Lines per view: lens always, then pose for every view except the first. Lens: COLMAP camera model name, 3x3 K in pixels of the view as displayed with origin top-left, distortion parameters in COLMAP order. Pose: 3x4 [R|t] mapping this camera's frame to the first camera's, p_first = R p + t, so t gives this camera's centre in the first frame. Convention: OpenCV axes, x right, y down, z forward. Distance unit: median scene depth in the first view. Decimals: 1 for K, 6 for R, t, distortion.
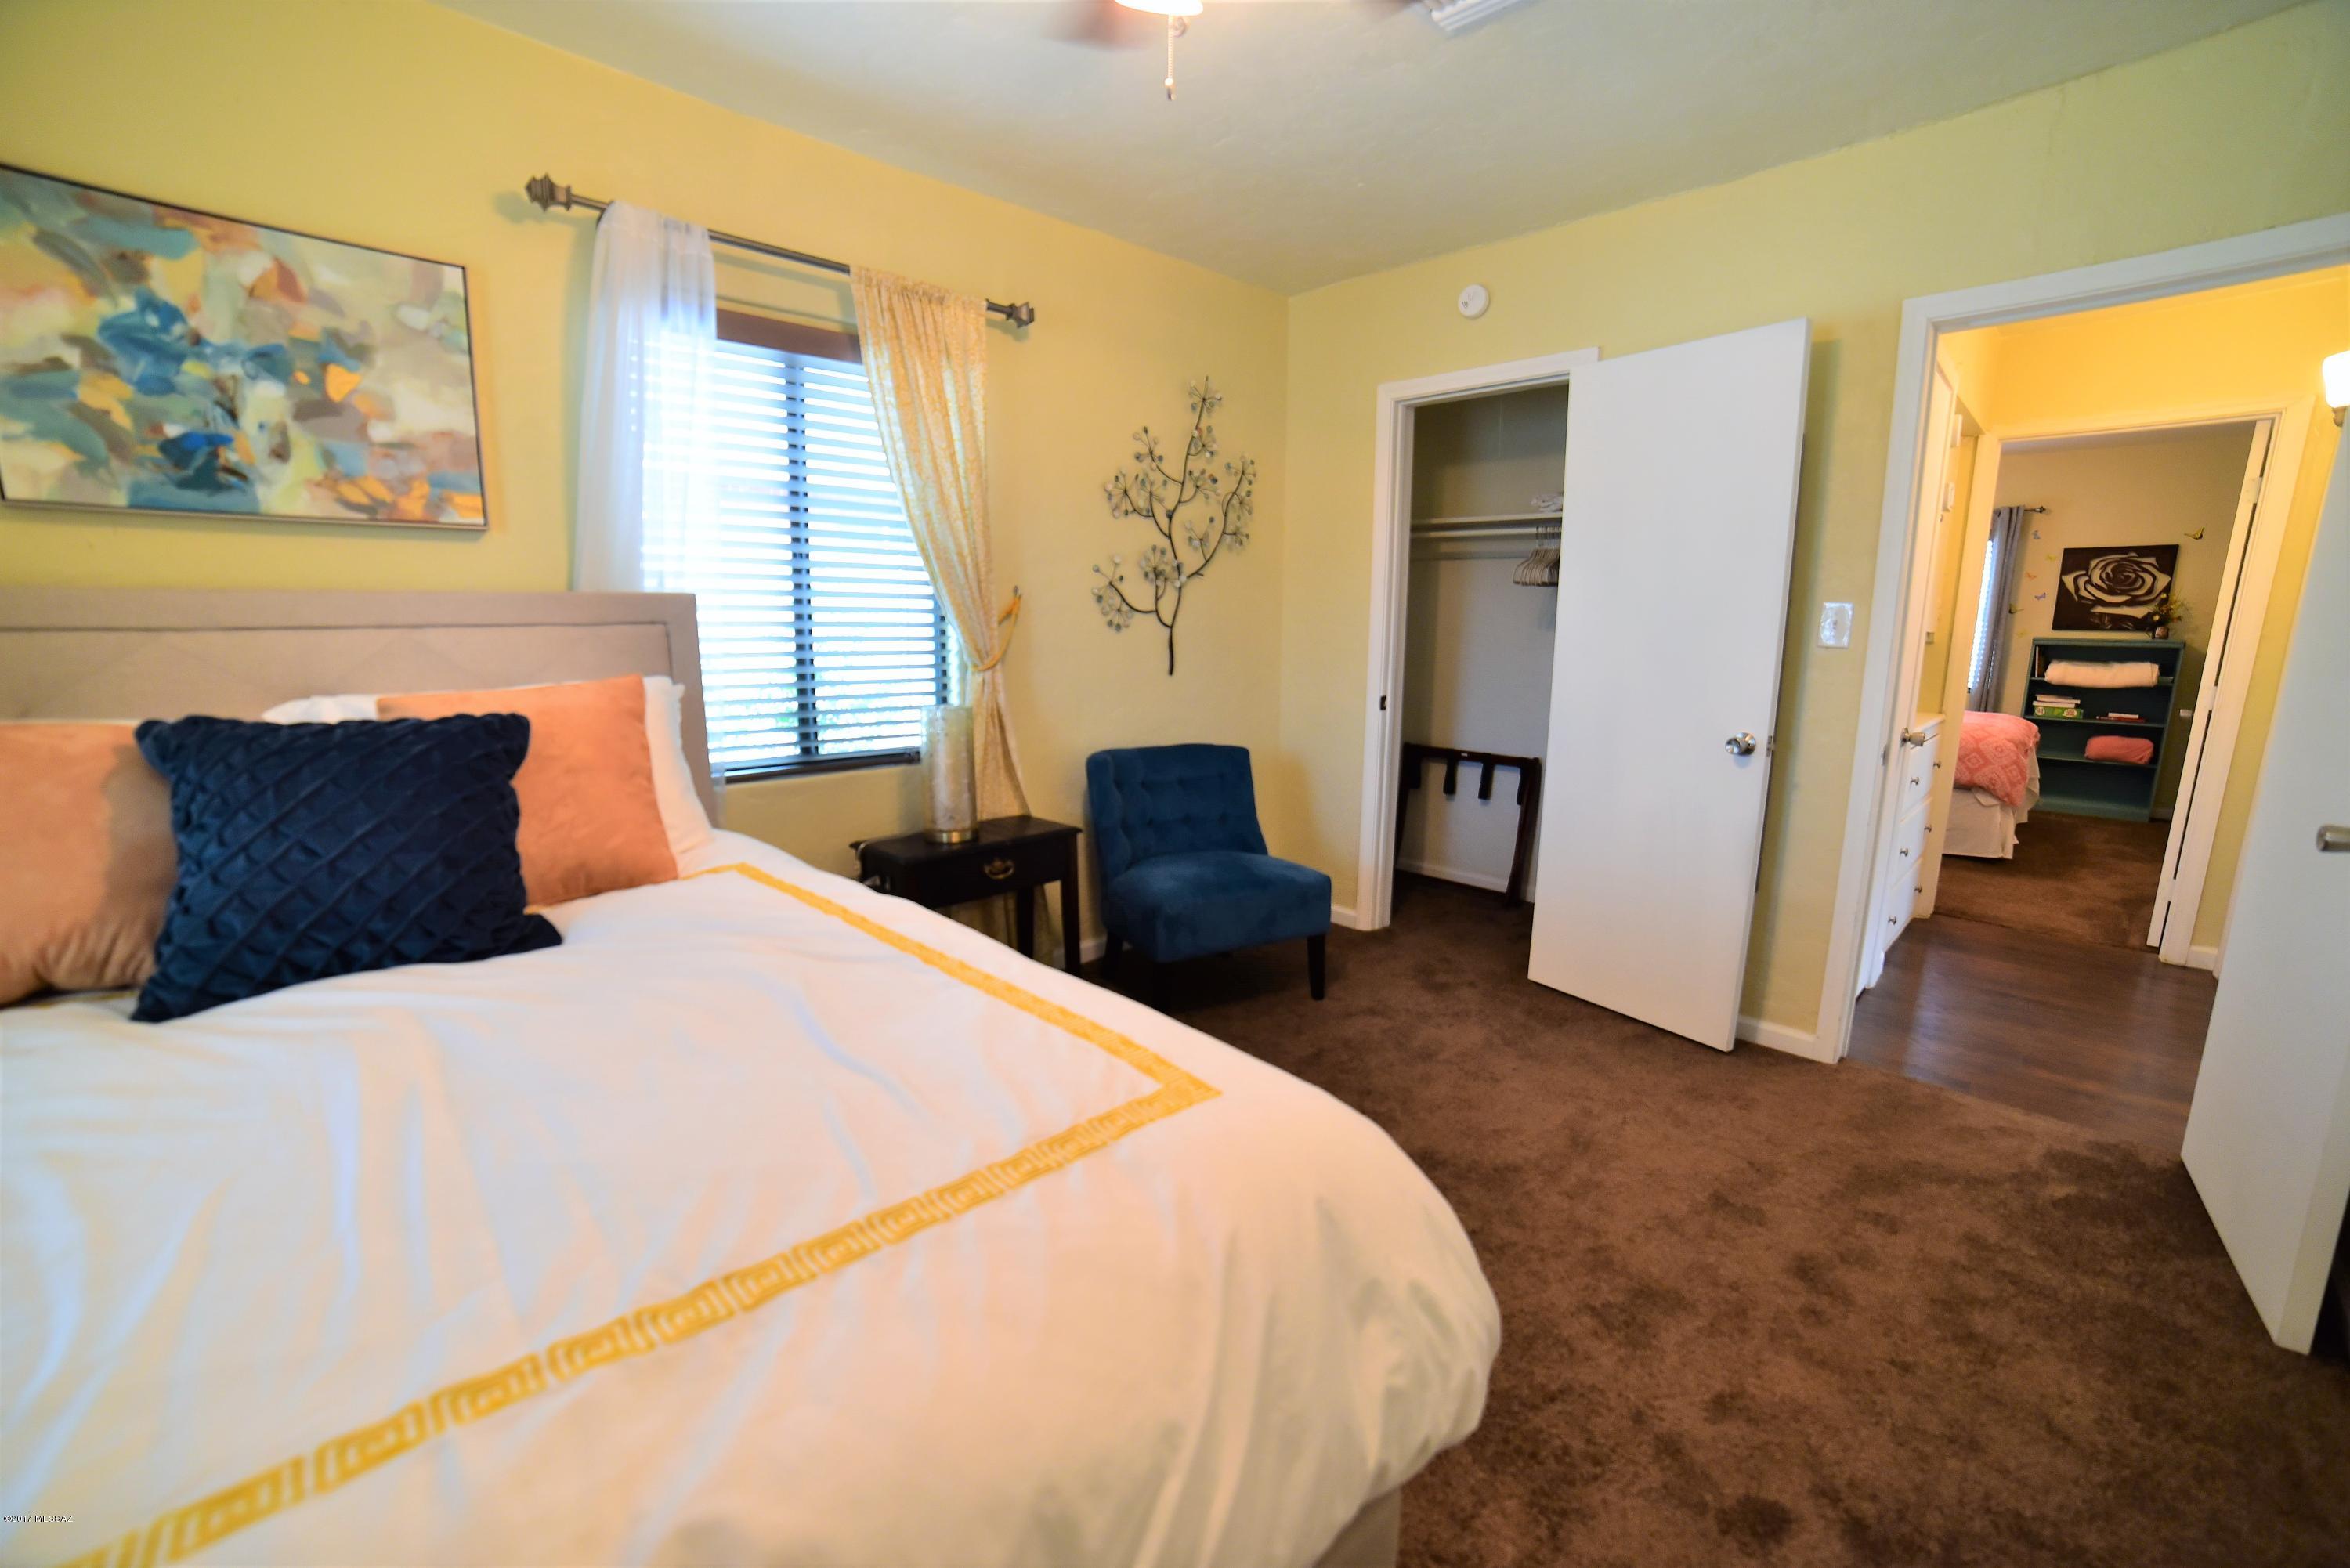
lens RADIAL K [[1023.7, 0, 1175.6], [0, 1023.7, 790.3], [0, 0, 1]] dist [-0.000648, -0.000046]
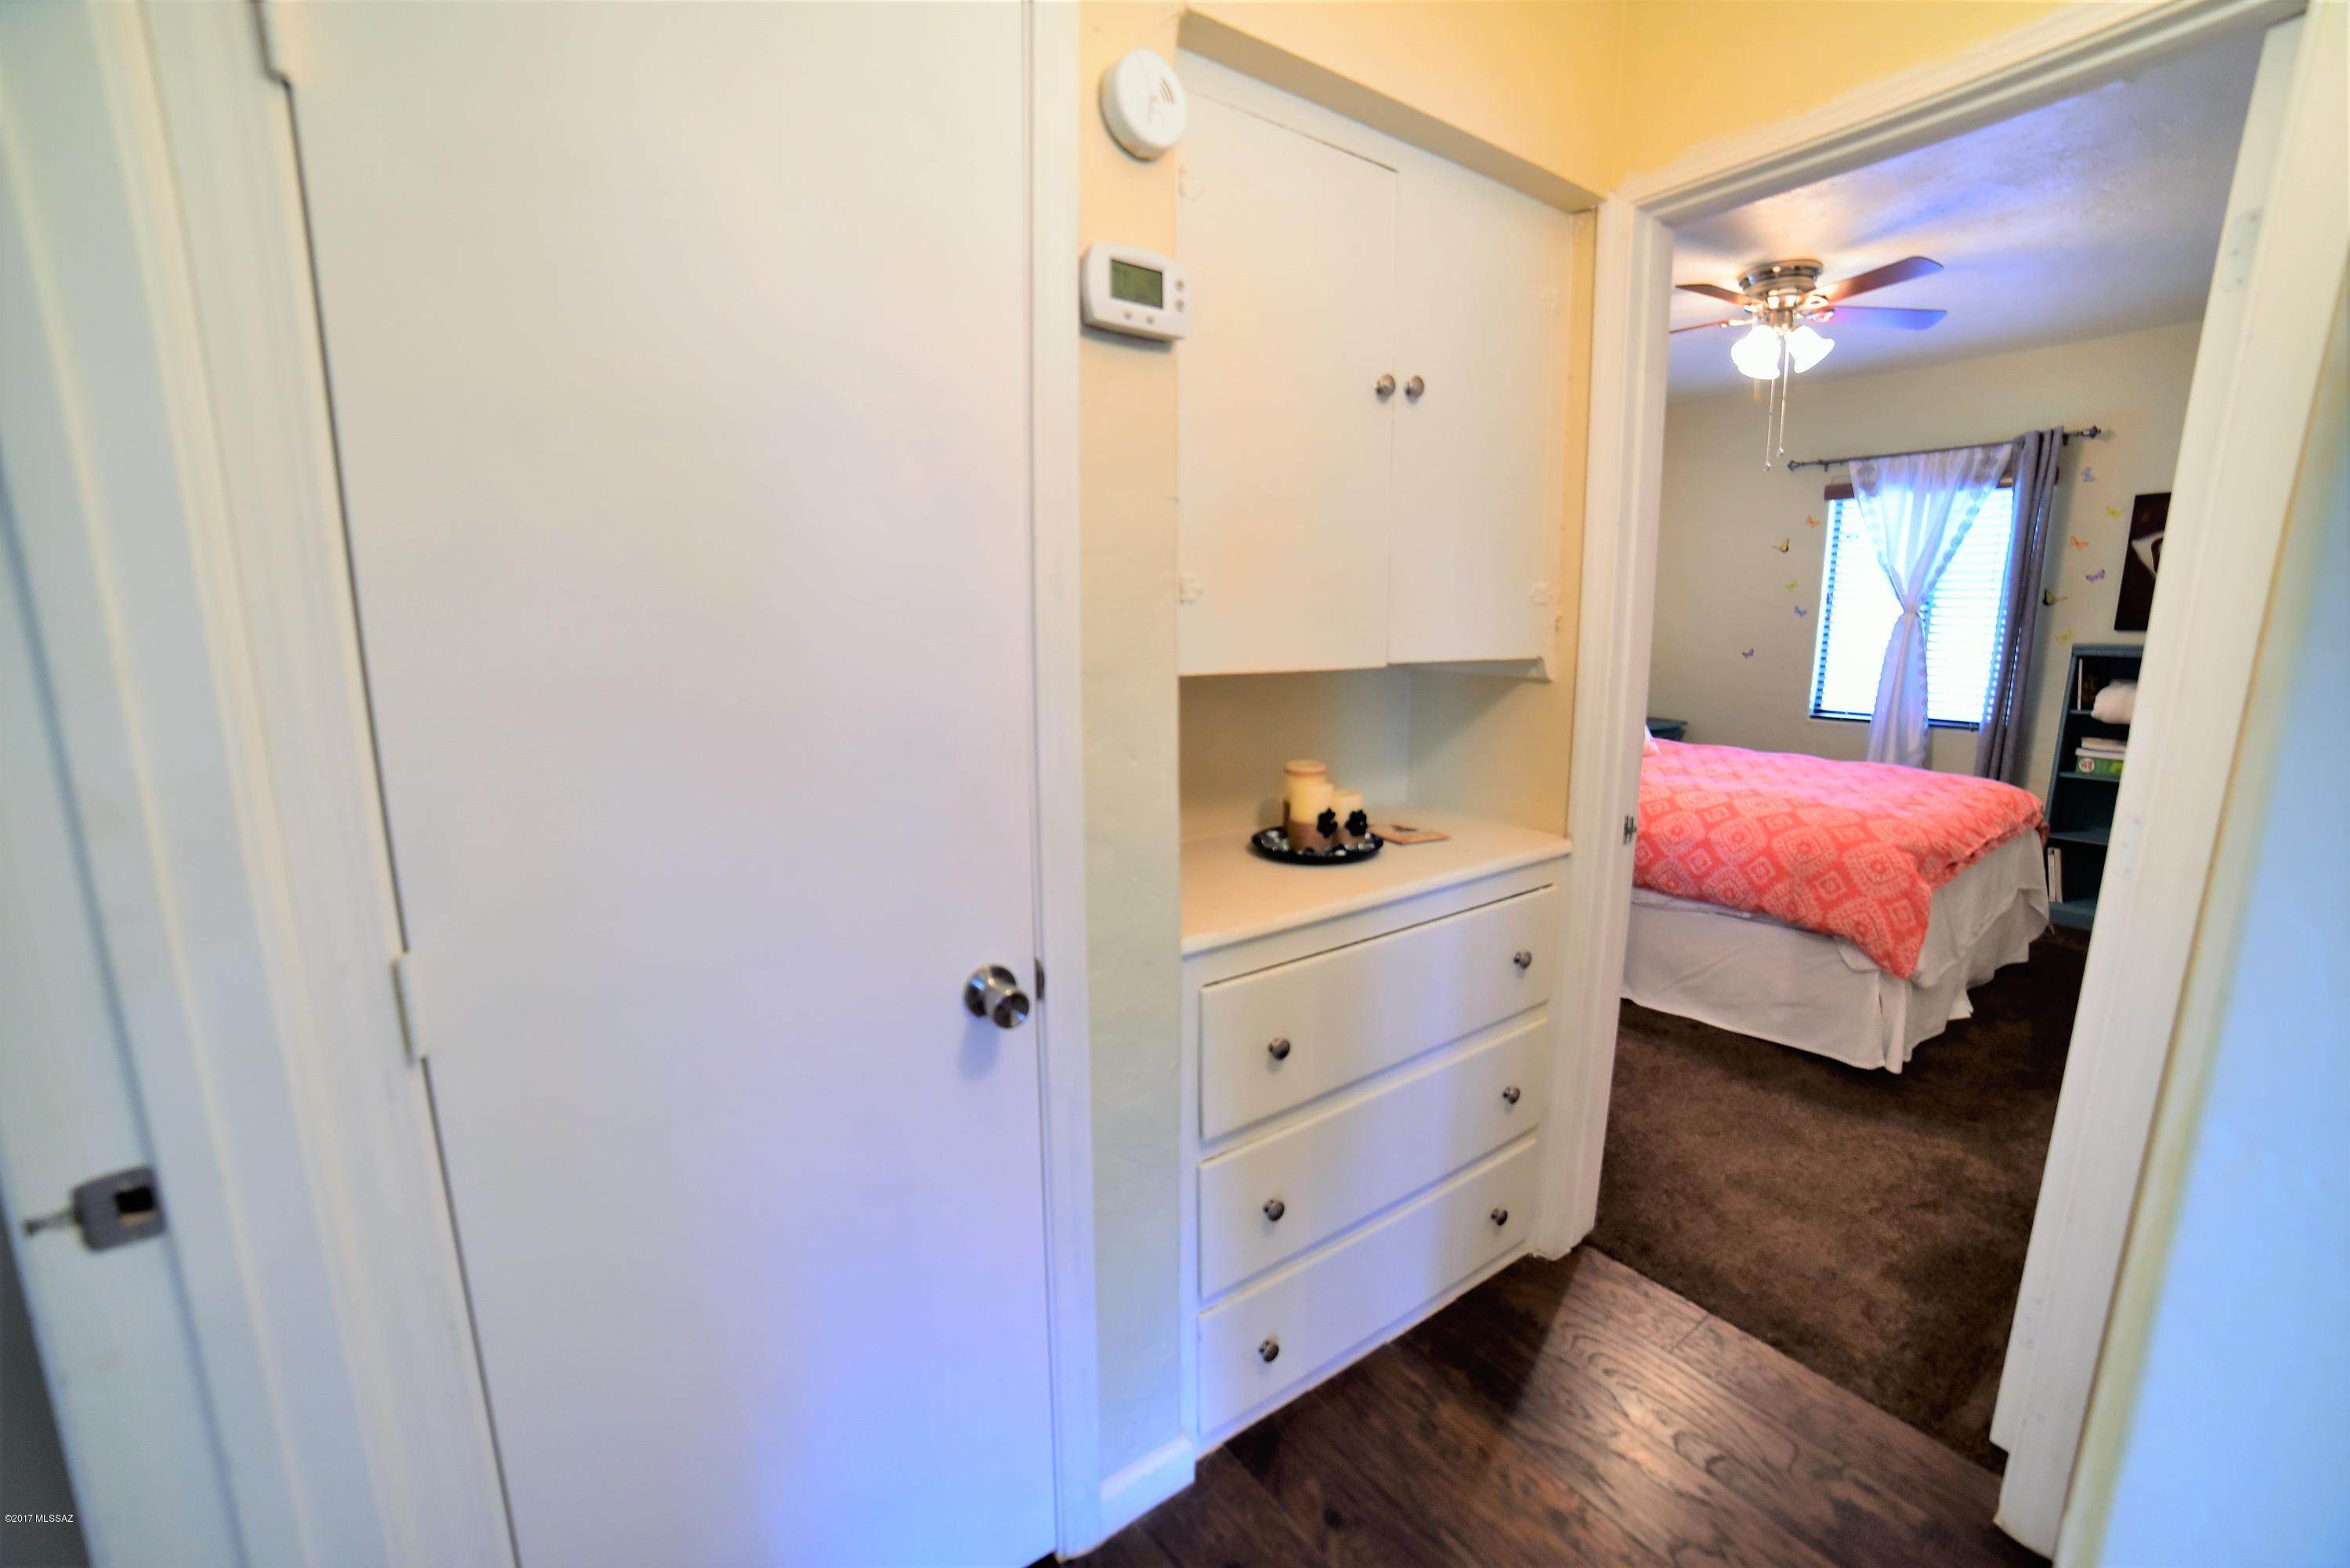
lens RADIAL K [[960.8, 0, 1171.7], [0, 960.8, 789.0], [0, 0, 1]] dist [0.000918, 0.000070]
pose [[0.983829, 0.009311, -0.178867, 0.414577], [-0.007444, 0.999911, 0.011104, -0.065959], [0.178954, -0.009593, 0.983811, 0.341888]]
